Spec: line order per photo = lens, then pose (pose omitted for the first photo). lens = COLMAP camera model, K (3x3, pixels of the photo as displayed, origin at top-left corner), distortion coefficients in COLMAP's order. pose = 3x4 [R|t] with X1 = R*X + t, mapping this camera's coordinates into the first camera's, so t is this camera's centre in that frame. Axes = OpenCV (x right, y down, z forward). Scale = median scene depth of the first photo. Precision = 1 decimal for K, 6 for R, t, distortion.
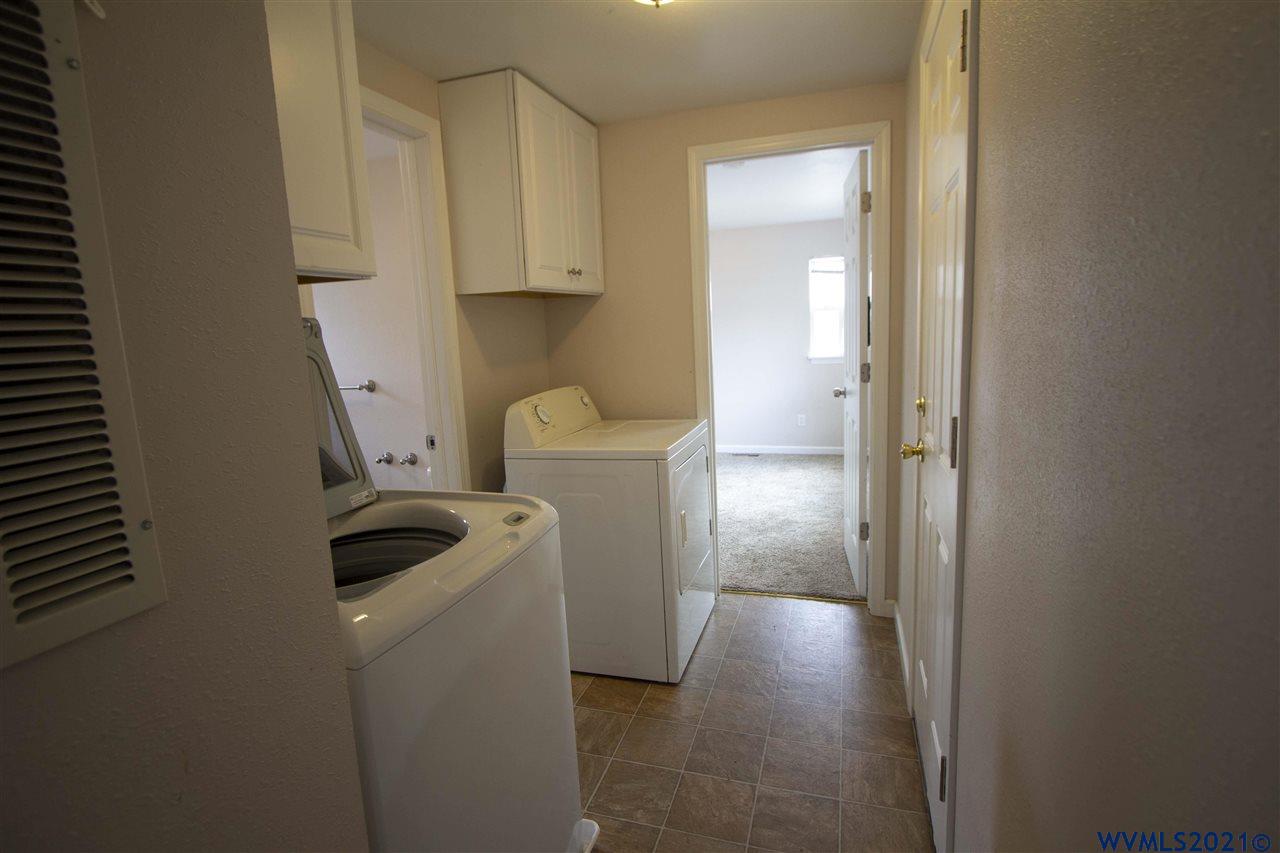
lens RADIAL K [[641.5, 0, 635.9], [0, 641.5, 427.2], [0, 0, 1]] dist [-0.011368, 0.001115]
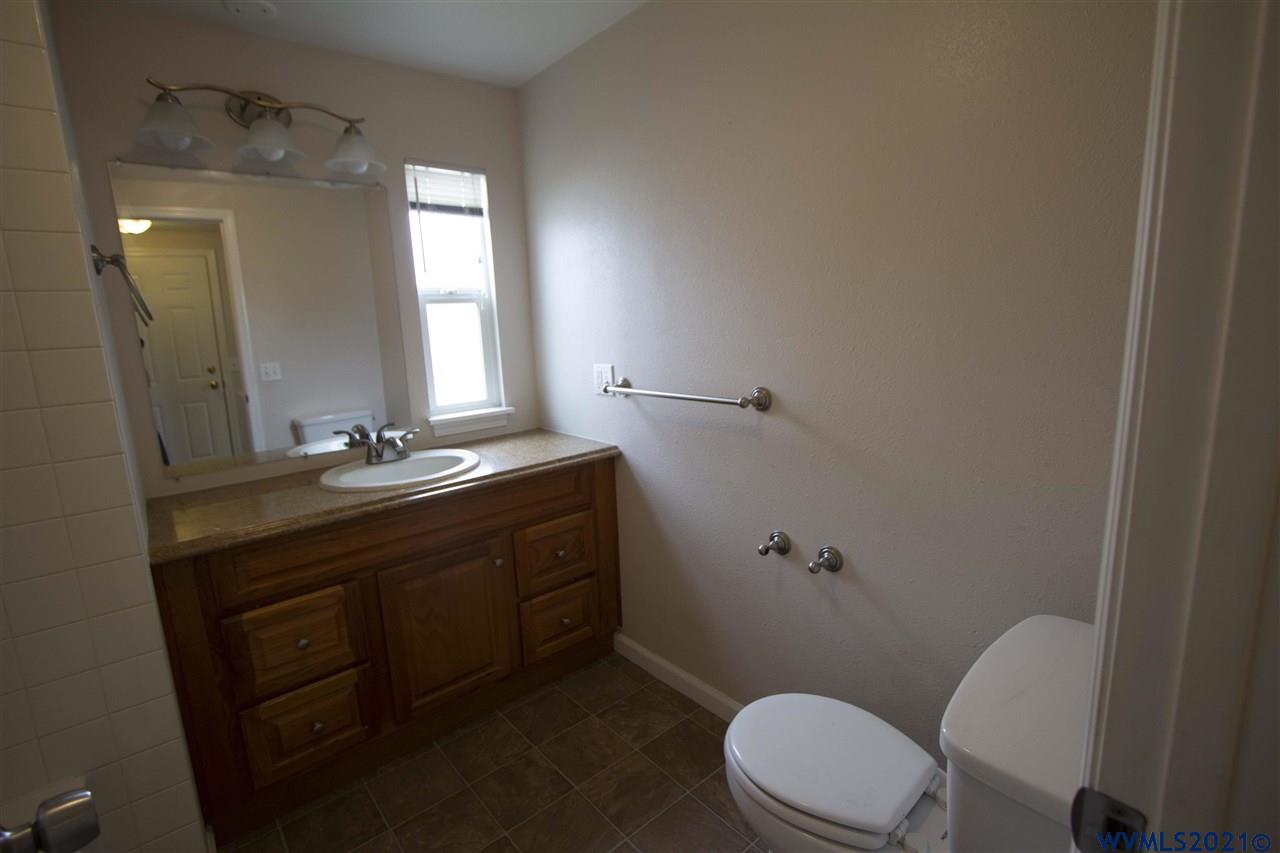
lens RADIAL K [[592.8, 0, 632.6], [0, 592.8, 426.5], [0, 0, 1]] dist [-0.012105, 0.000097]
pose [[0.846386, 0.104618, -0.522193, -0.282673], [-0.076994, 0.994252, 0.074399, -0.077769], [0.526975, -0.022765, 0.849576, 0.609655]]
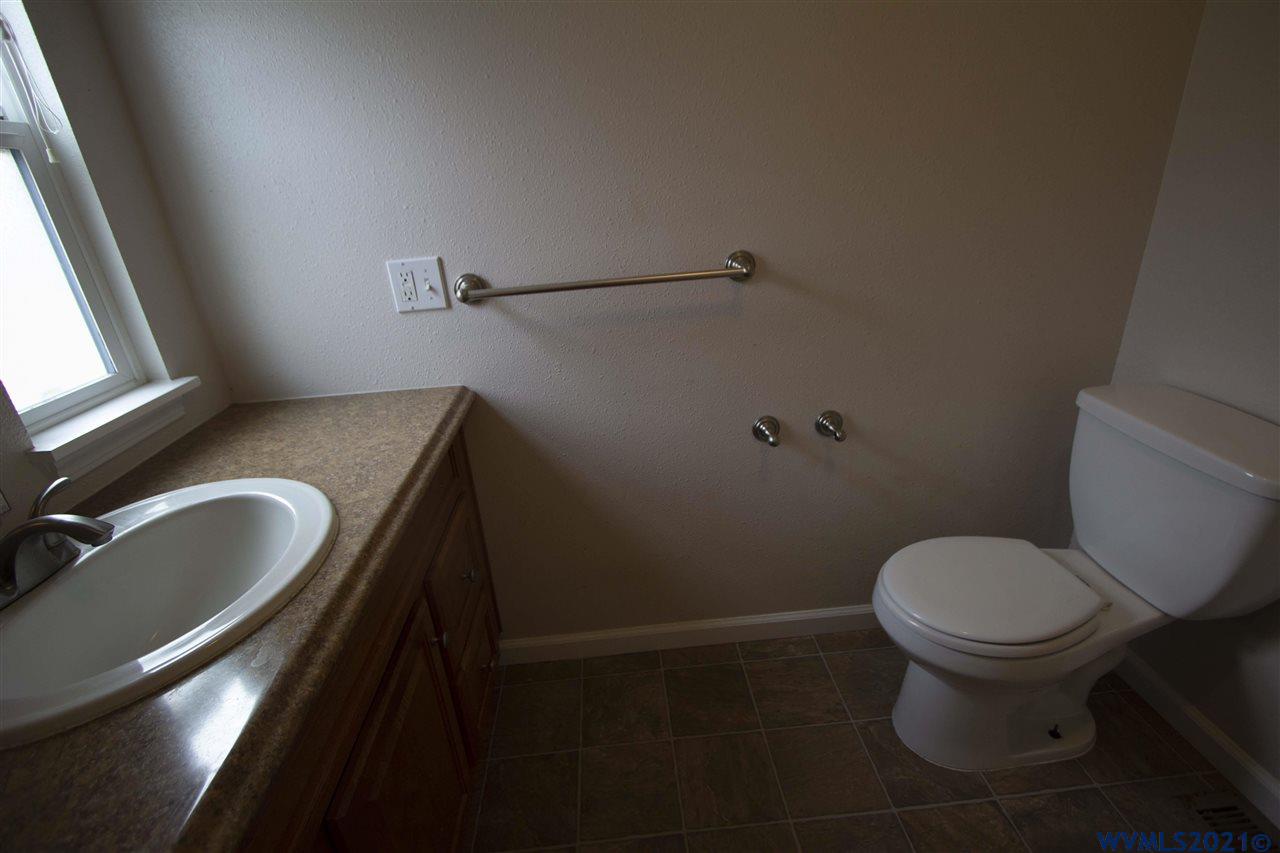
lens RADIAL K [[610.4, 0, 632.1], [0, 610.4, 420.7], [0, 0, 1]] dist [-0.012107, 0.000169]
pose [[0.931613, -0.163754, 0.324473, -0.687858], [0.083832, 0.965493, 0.246566, -0.078432], [-0.353652, -0.202503, 0.913194, 0.724967]]
